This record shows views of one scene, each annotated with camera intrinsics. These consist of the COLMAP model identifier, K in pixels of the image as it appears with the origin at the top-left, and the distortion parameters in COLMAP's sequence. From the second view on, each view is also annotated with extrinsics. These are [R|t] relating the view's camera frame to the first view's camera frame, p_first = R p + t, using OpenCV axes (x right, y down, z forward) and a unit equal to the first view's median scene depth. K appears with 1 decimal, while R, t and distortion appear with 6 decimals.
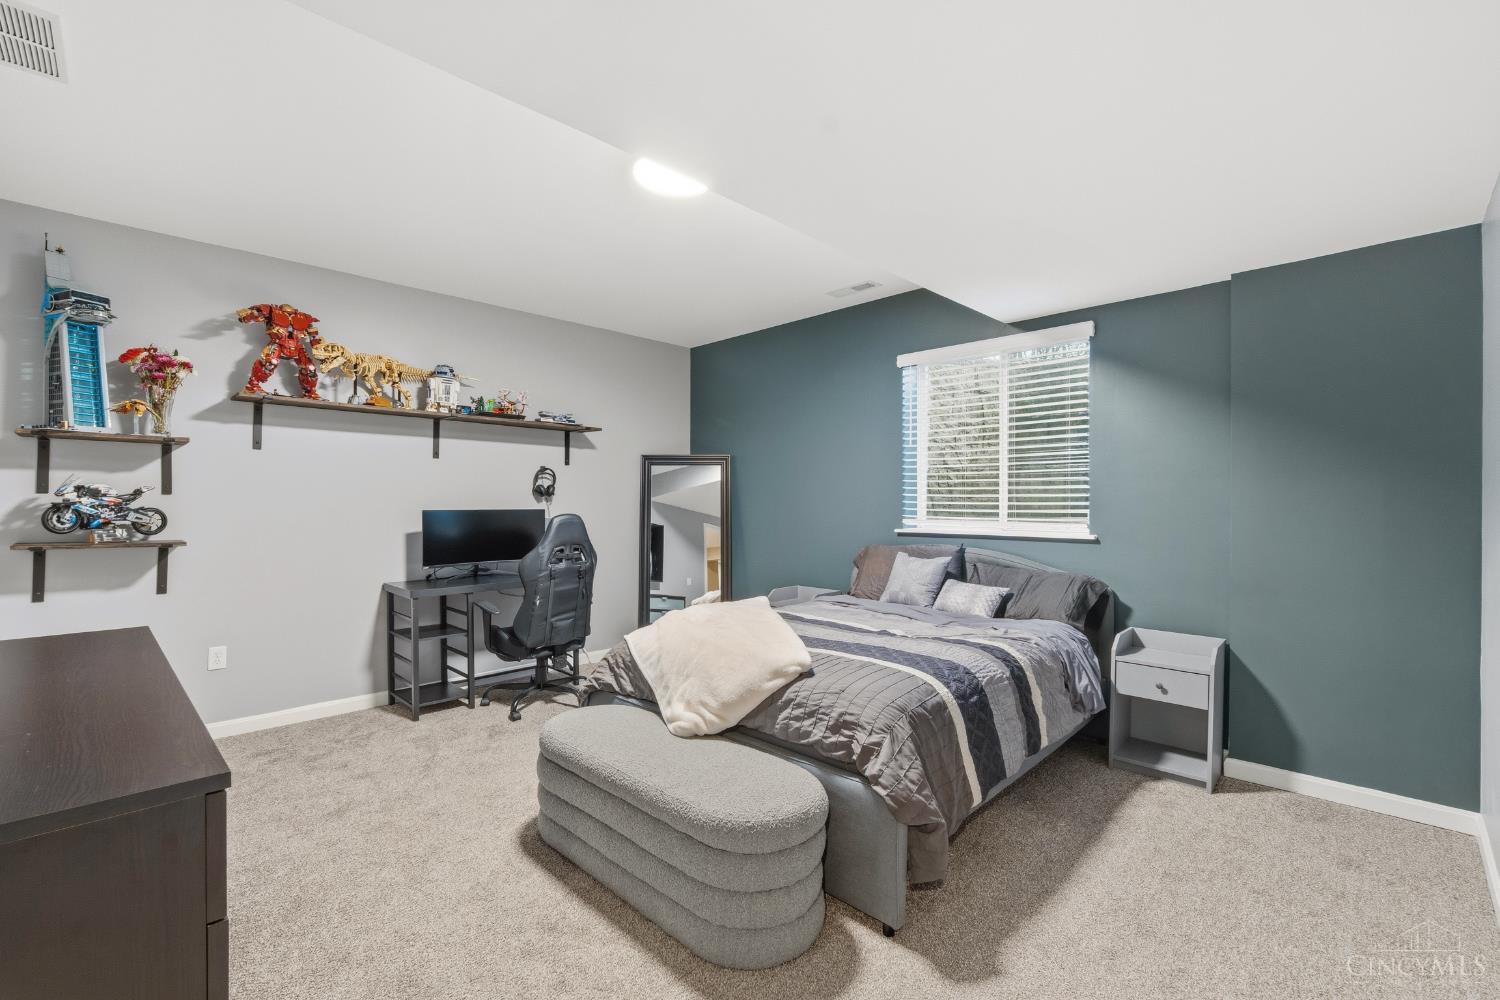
lens RADIAL K [[650.1, 0, 735.0], [0, 650.1, 499.2], [0, 0, 1]] dist [-0.015886, 0.000789]
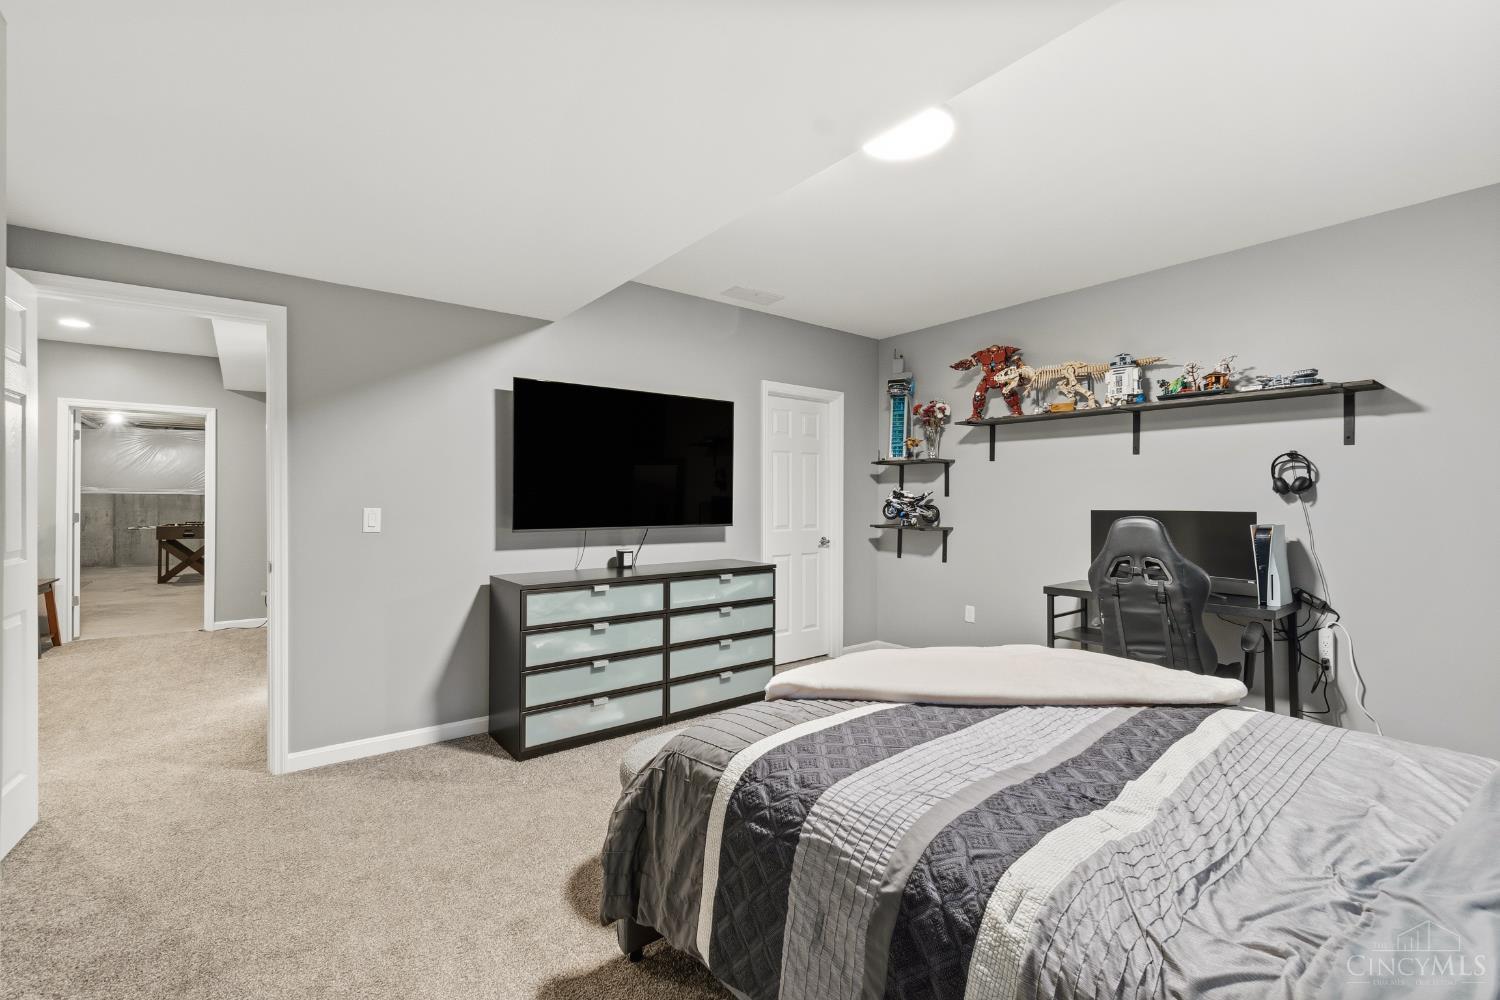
lens RADIAL K [[633.0, 0, 750.5], [0, 633.0, 505.3], [0, 0, 1]] dist [0.000630, 0.000161]
pose [[-0.101588, 0.005519, -0.994811, 0.628195], [0.002054, 0.999984, 0.005338, 0.004105], [0.994824, -0.001501, -0.101598, 0.695516]]
